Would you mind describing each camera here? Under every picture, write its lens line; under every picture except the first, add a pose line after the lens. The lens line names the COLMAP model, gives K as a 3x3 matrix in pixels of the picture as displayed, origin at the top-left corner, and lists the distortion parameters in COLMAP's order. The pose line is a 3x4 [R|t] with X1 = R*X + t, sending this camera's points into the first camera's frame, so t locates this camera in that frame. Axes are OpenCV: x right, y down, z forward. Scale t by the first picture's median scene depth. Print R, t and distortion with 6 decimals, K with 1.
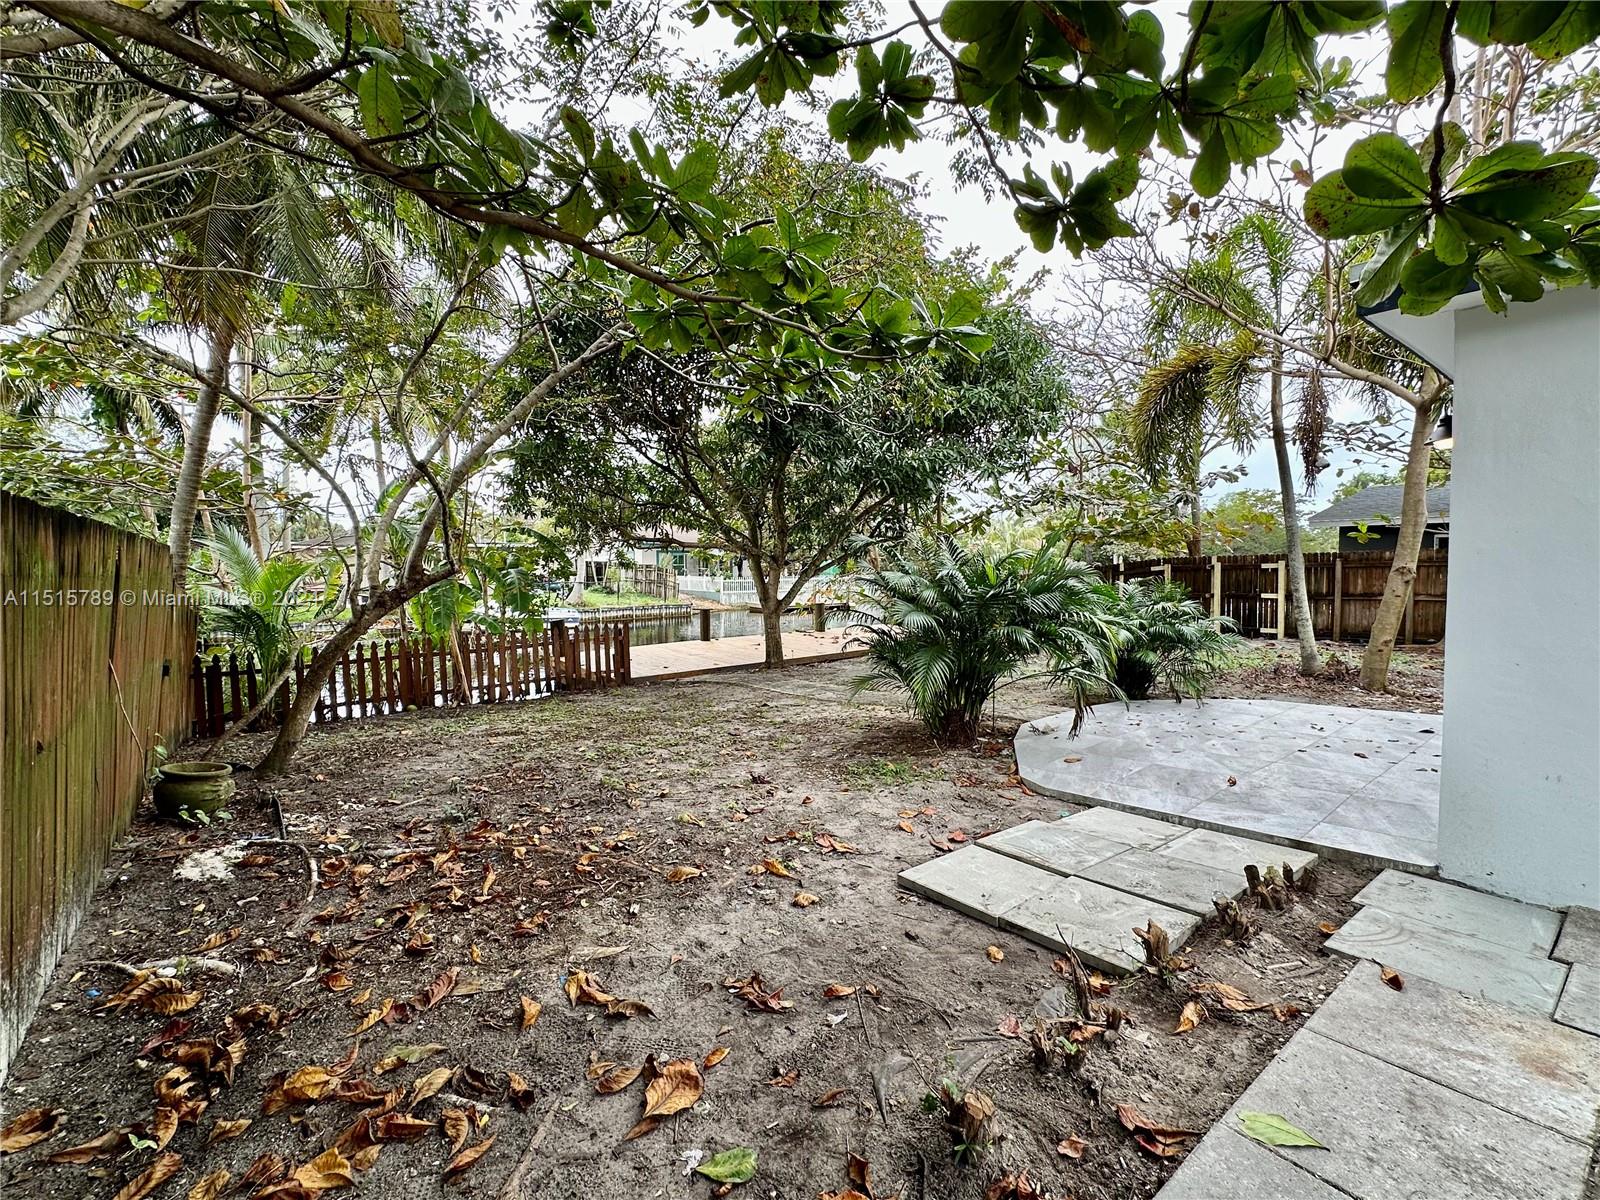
lens RADIAL K [[717.0, 0, 795.2], [0, 717.0, 602.5], [0, 0, 1]] dist [0.000201, 0.000017]
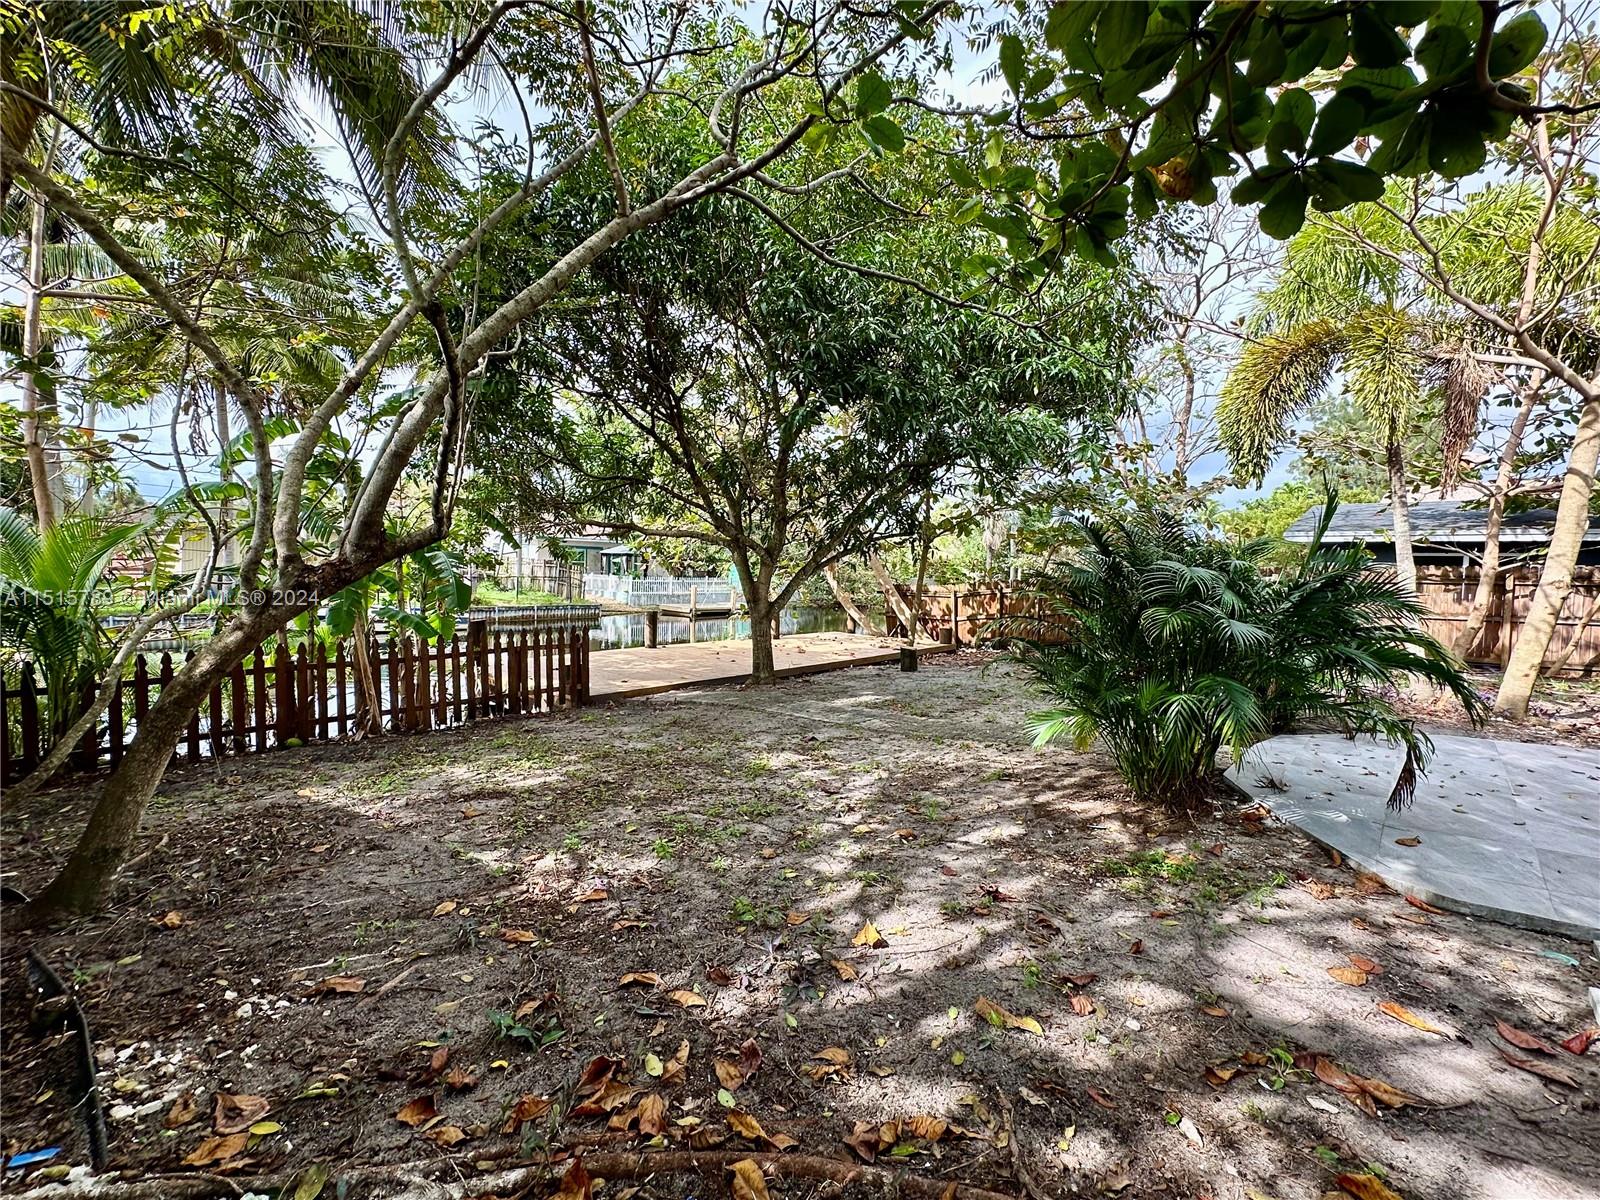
lens RADIAL K [[717.0, 0, 795.2], [0, 717.0, 602.5], [0, 0, 1]] dist [0.000201, 0.000017]
pose [[0.985954, 0.025586, 0.165044, -0.158137], [-0.024430, 0.999661, -0.009028, 0.004944], [-0.165219, 0.004870, 0.986245, 0.210577]]
